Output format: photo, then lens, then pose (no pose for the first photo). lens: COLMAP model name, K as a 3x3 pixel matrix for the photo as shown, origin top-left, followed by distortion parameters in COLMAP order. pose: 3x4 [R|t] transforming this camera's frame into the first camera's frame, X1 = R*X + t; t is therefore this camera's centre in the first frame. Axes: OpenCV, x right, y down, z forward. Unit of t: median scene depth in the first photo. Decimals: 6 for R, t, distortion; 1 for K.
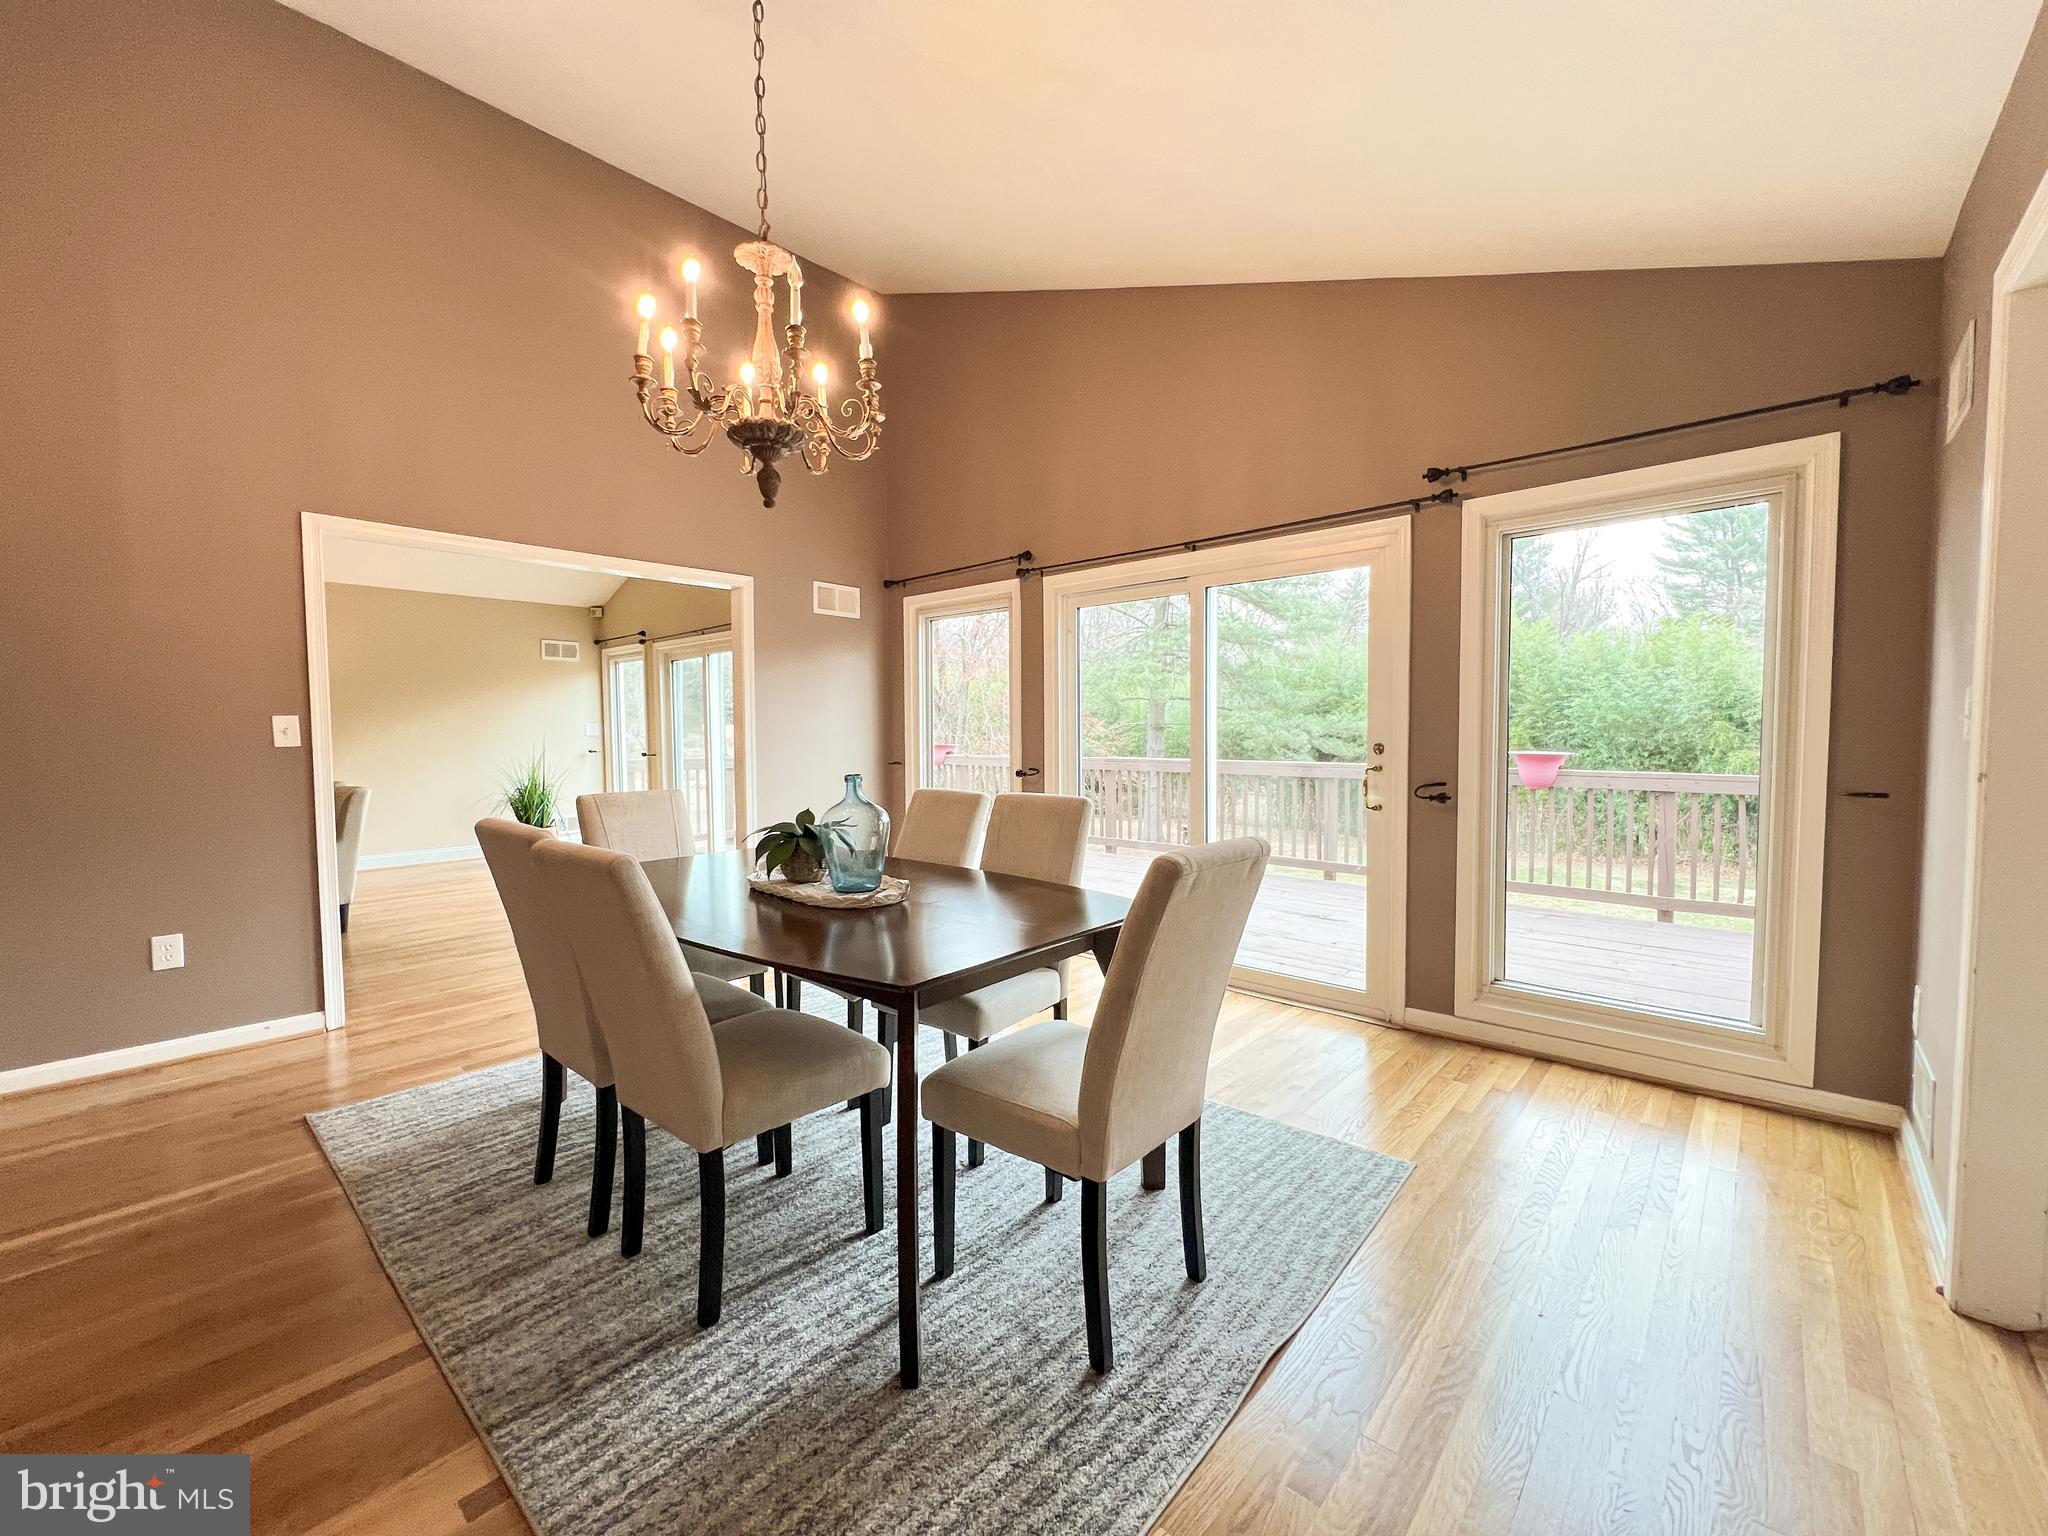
lens RADIAL K [[816.3, 0, 1025.2], [0, 816.3, 774.4], [0, 0, 1]] dist [-0.001514, -0.000467]
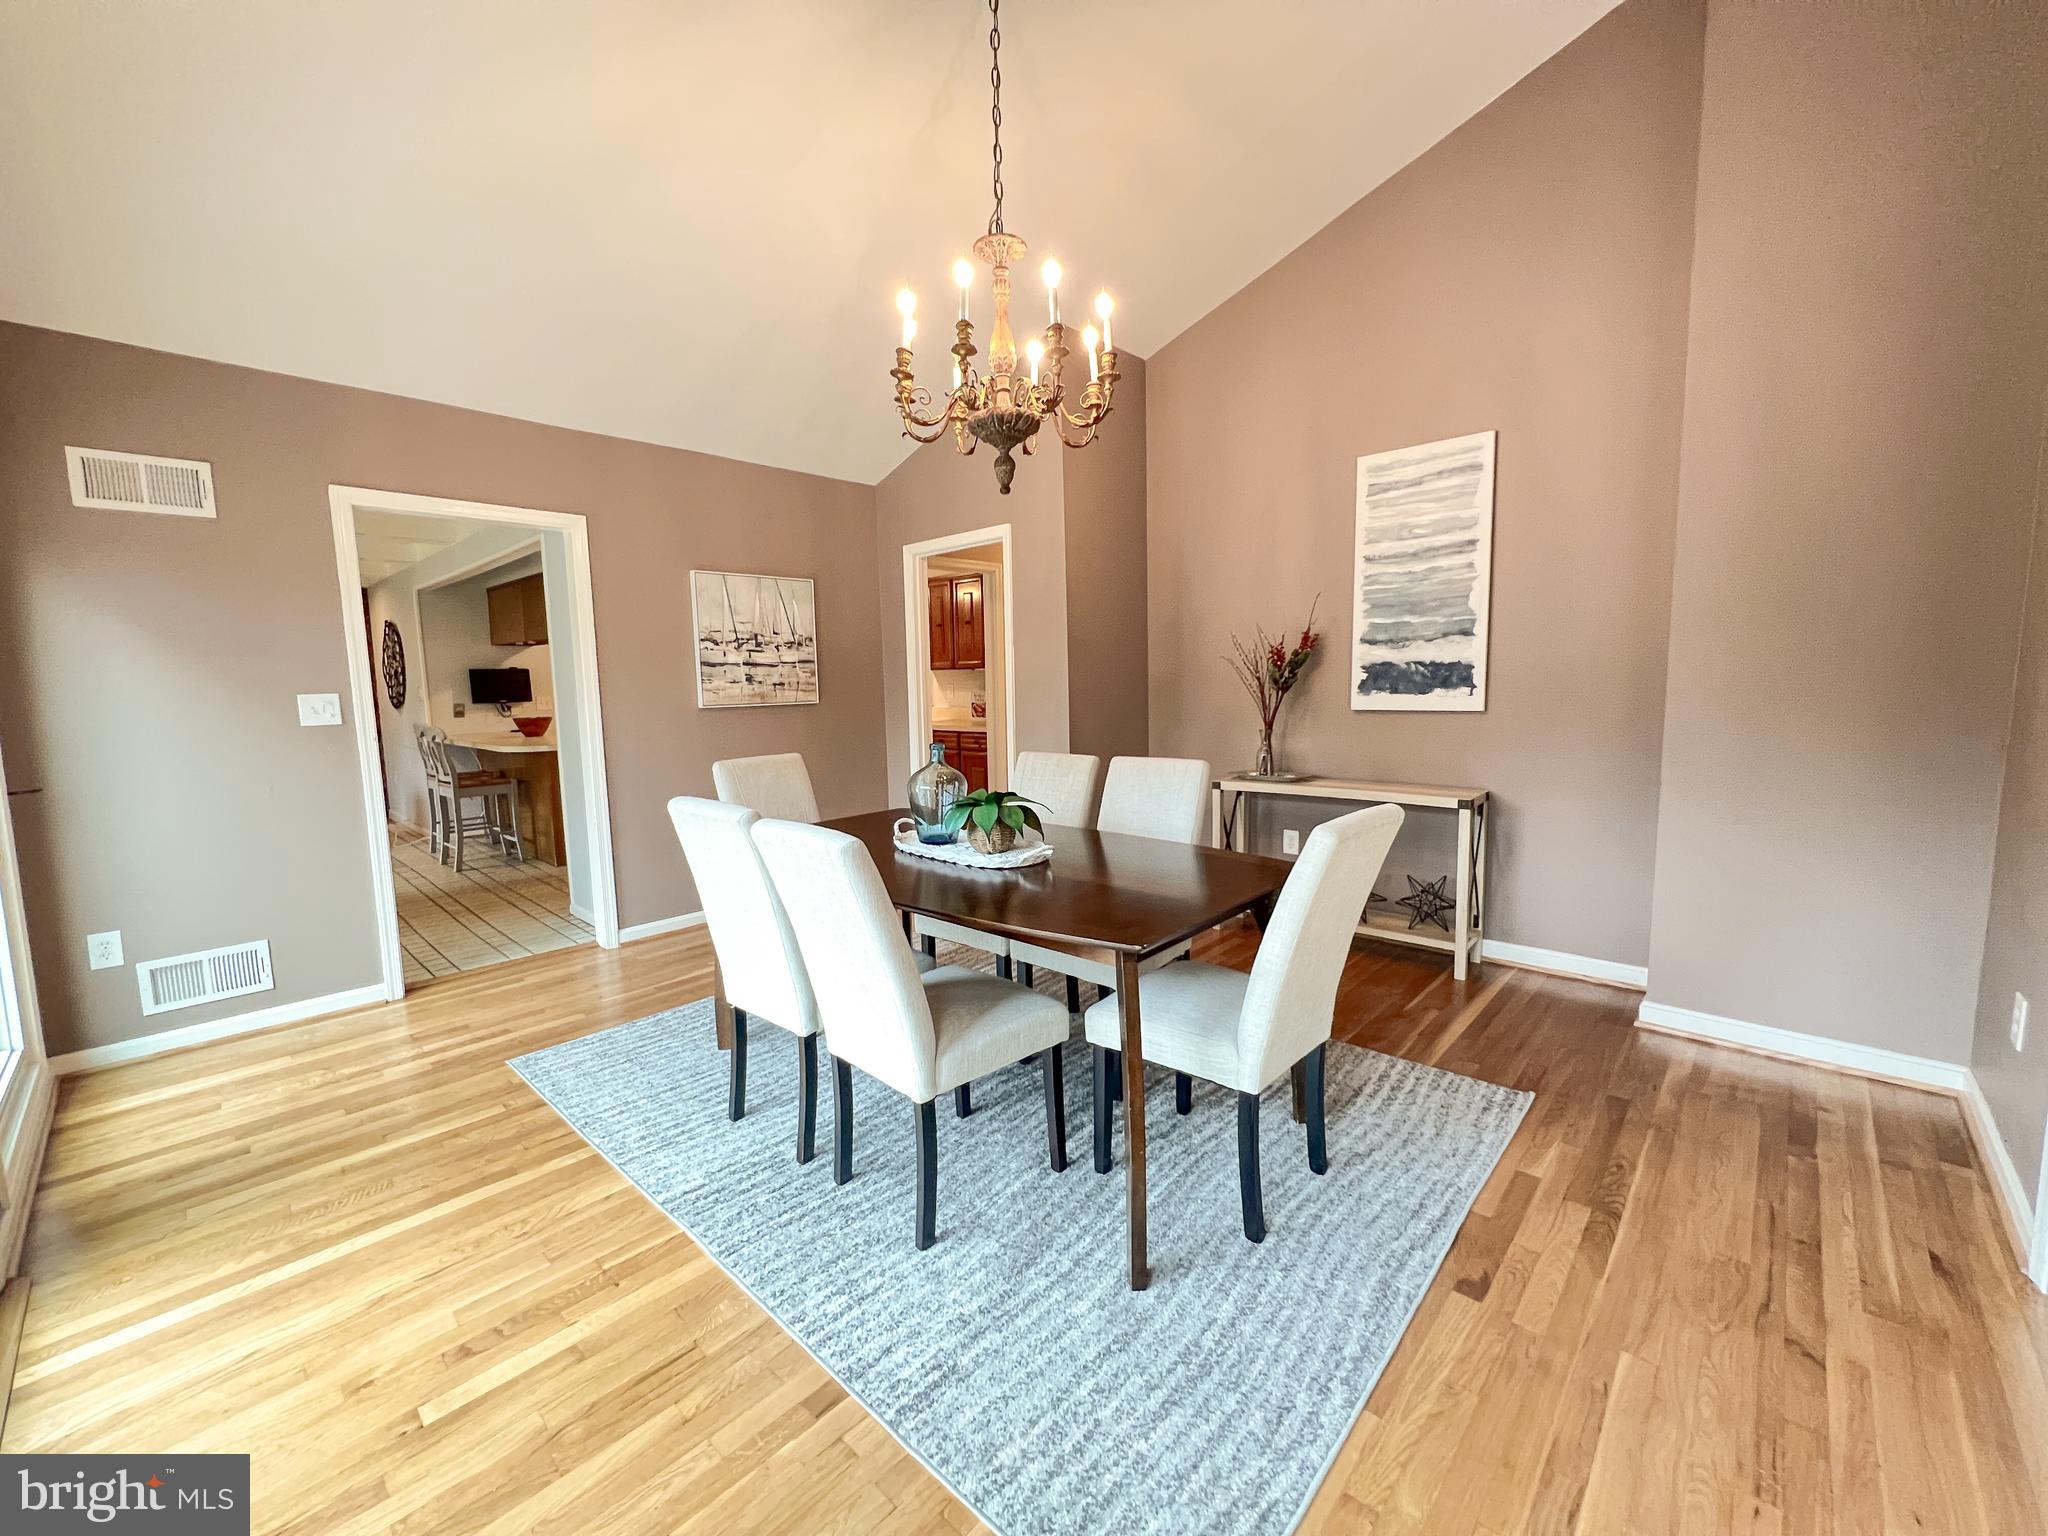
lens RADIAL K [[816.3, 0, 1021.2], [0, 816.3, 772.9], [0, 0, 1]] dist [-0.001514, -0.000467]
pose [[-0.999397, 0.026497, 0.022430, -0.153769], [0.029952, 0.984778, 0.171216, -0.067132], [-0.017552, 0.171784, -0.984978, 0.932862]]
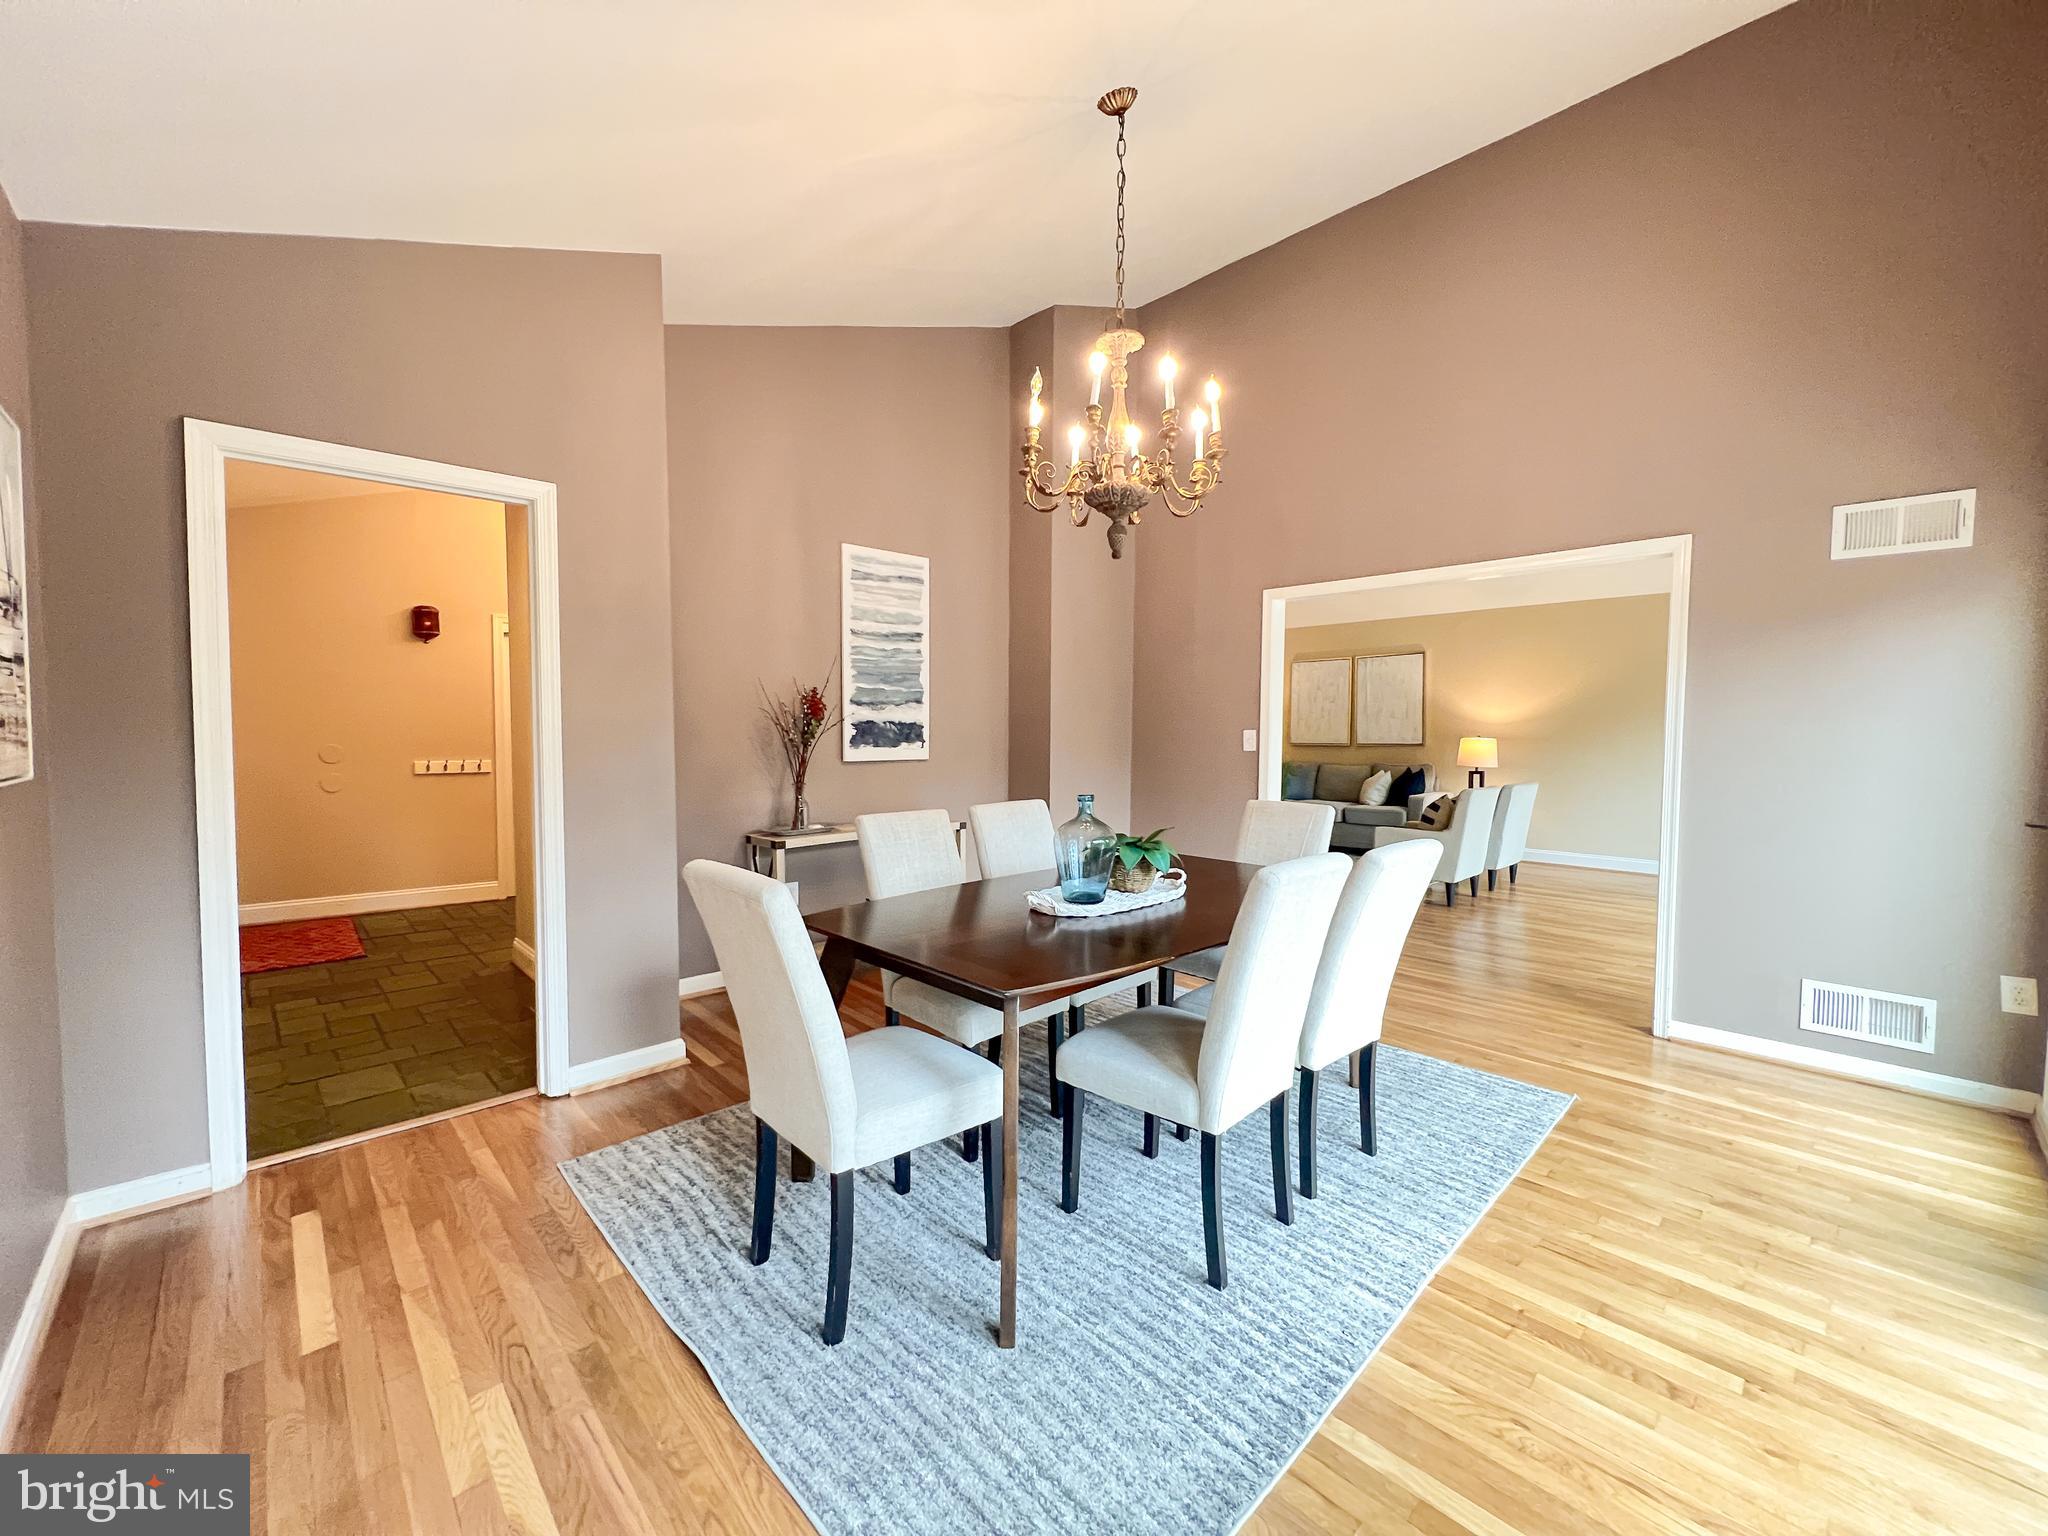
lens RADIAL K [[816.3, 0, 1024.8], [0, 816.3, 775.2], [0, 0, 1]] dist [-0.001514, -0.000467]
pose [[-0.077106, 0.063177, -0.995019, 0.380788], [-0.059158, 0.995942, 0.067820, -0.041474], [0.995266, 0.064092, -0.073055, 0.432645]]
